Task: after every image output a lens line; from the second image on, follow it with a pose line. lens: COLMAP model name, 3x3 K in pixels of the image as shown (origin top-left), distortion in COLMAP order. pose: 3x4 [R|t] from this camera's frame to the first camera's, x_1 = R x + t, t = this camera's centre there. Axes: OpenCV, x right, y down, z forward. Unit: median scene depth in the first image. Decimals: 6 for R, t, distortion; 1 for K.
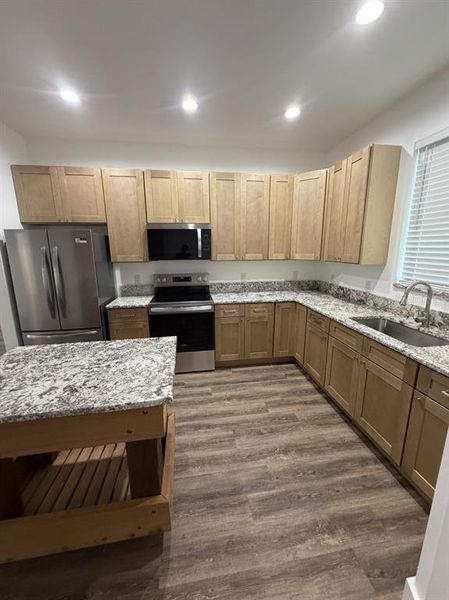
lens RADIAL K [[237.2, 0, 225.2], [0, 237.2, 298.5], [0, 0, 1]] dist [-0.000066, -0.000019]
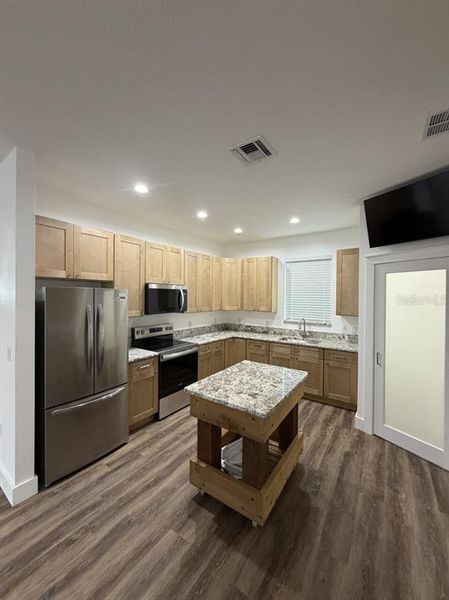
lens RADIAL K [[237.2, 0, 225.2], [0, 237.2, 298.5], [0, 0, 1]] dist [-0.000066, -0.000019]
pose [[0.685452, 0.007015, 0.728084, -1.136220], [0.137373, 0.980749, -0.138779, -0.036378], [-0.715042, 0.195145, 0.671293, -0.054444]]
